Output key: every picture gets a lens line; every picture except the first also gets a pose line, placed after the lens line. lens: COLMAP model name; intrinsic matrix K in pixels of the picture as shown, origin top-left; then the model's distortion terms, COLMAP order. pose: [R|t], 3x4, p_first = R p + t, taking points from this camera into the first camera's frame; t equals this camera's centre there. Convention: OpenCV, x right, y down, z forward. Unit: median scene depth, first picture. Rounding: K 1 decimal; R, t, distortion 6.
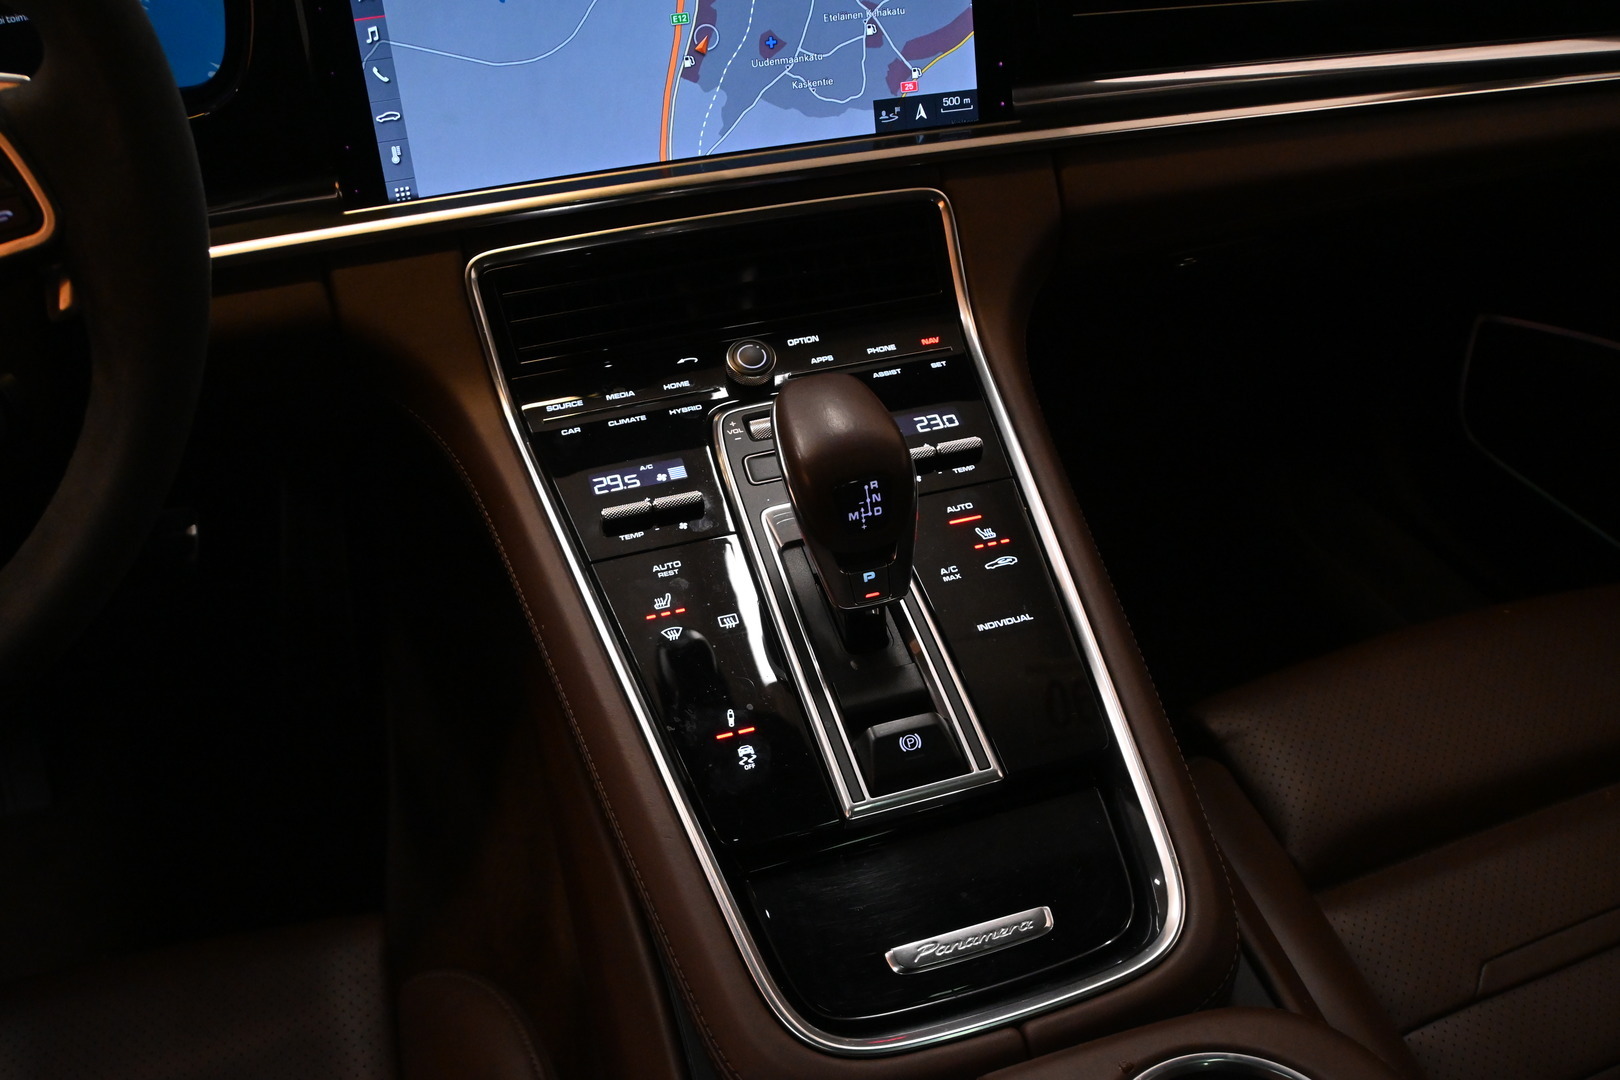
lens RADIAL K [[1360.5, 0, 810.0], [0, 1360.5, 540.0], [0, 0, 1]] dist [-0.150765, 0.086684]
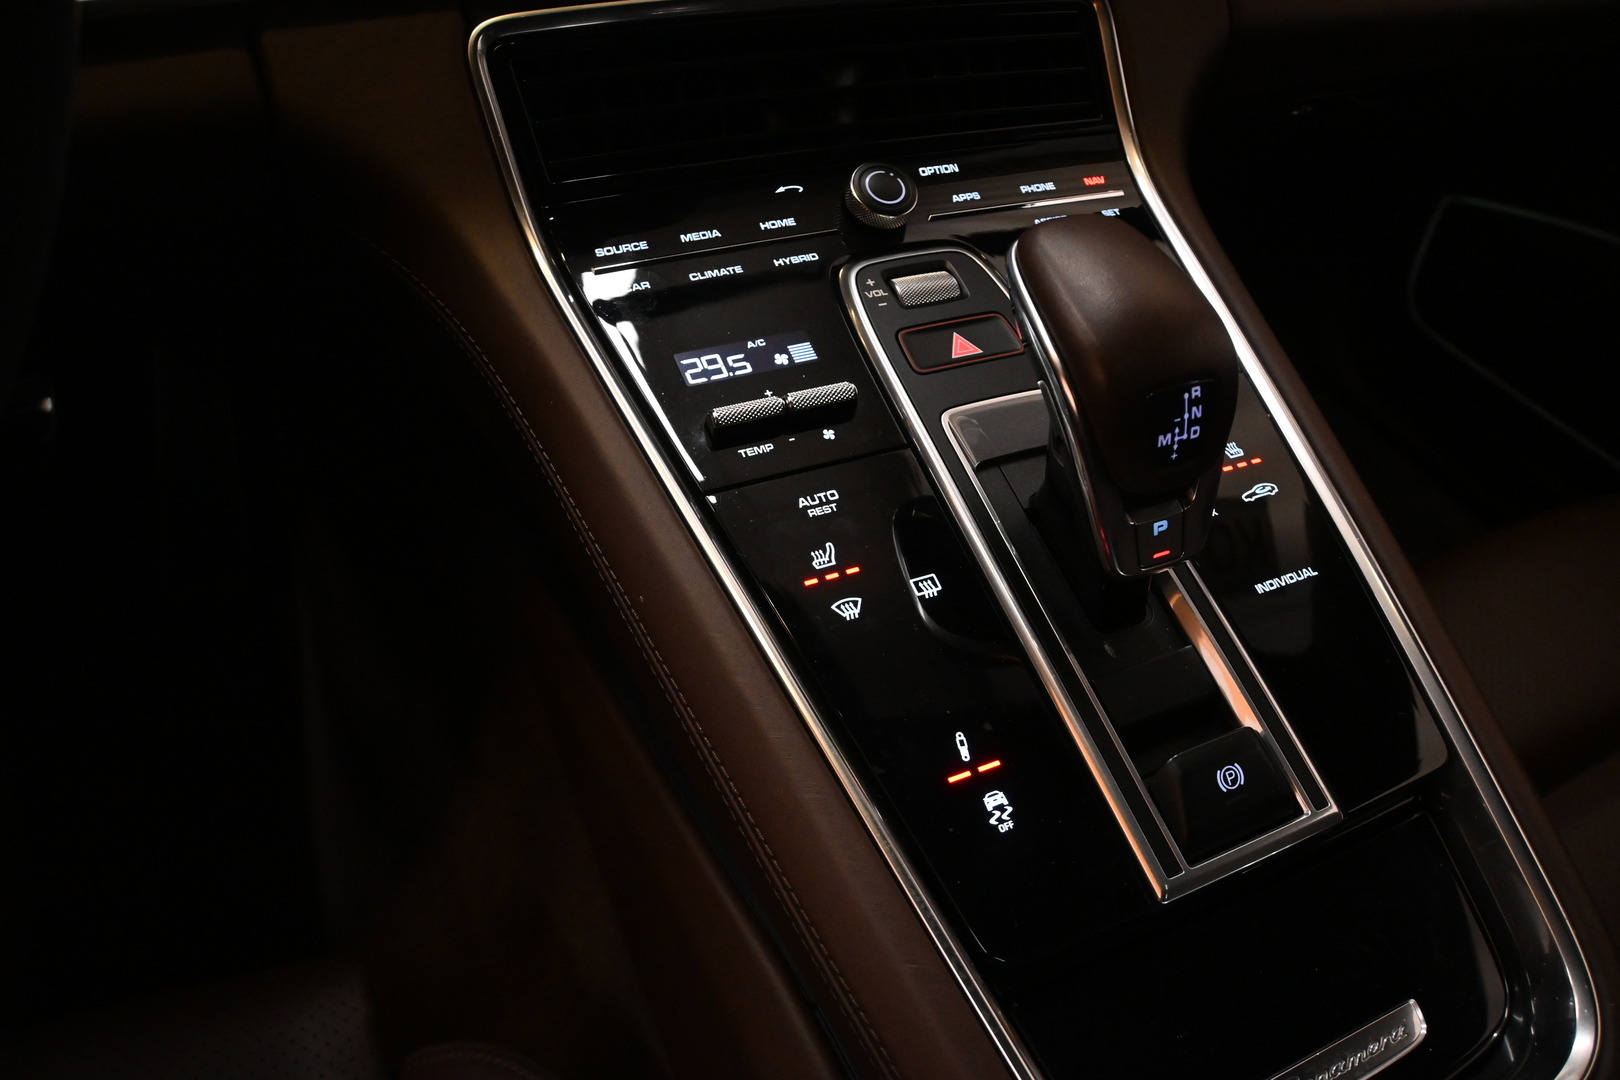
lens RADIAL K [[1204.7, 0, 810.0], [0, 1204.7, 540.0], [0, 0, 1]] dist [-0.195485, 0.104830]
pose [[0.987152, -0.005700, 0.159684, -0.191715], [-0.015522, 0.991216, 0.131337, -0.035591], [-0.159030, -0.132128, 0.978392, 0.401343]]
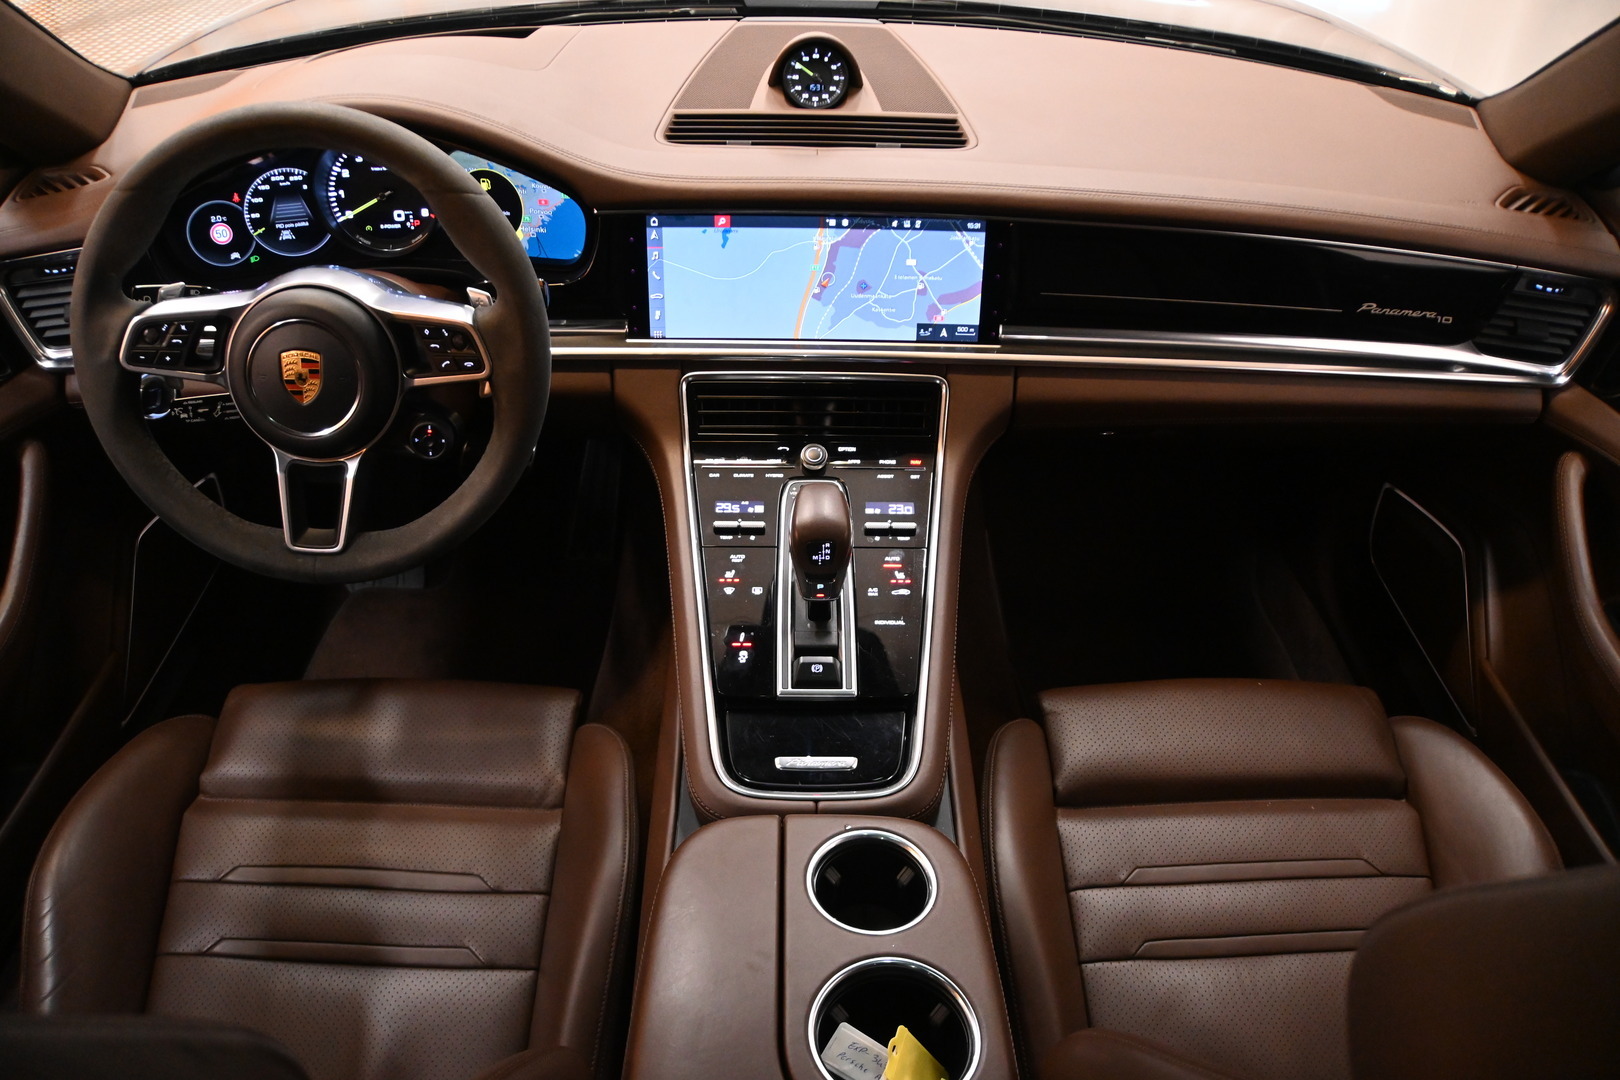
lens RADIAL K [[1204.7, 0, 810.0], [0, 1204.7, 540.0], [0, 0, 1]] dist [-0.195485, 0.104830]
pose [[0.955586, 0.219613, -0.196534, 0.327269], [-0.205779, 0.974589, 0.088495, -0.176395], [0.210974, -0.044122, 0.976495, -0.694225]]
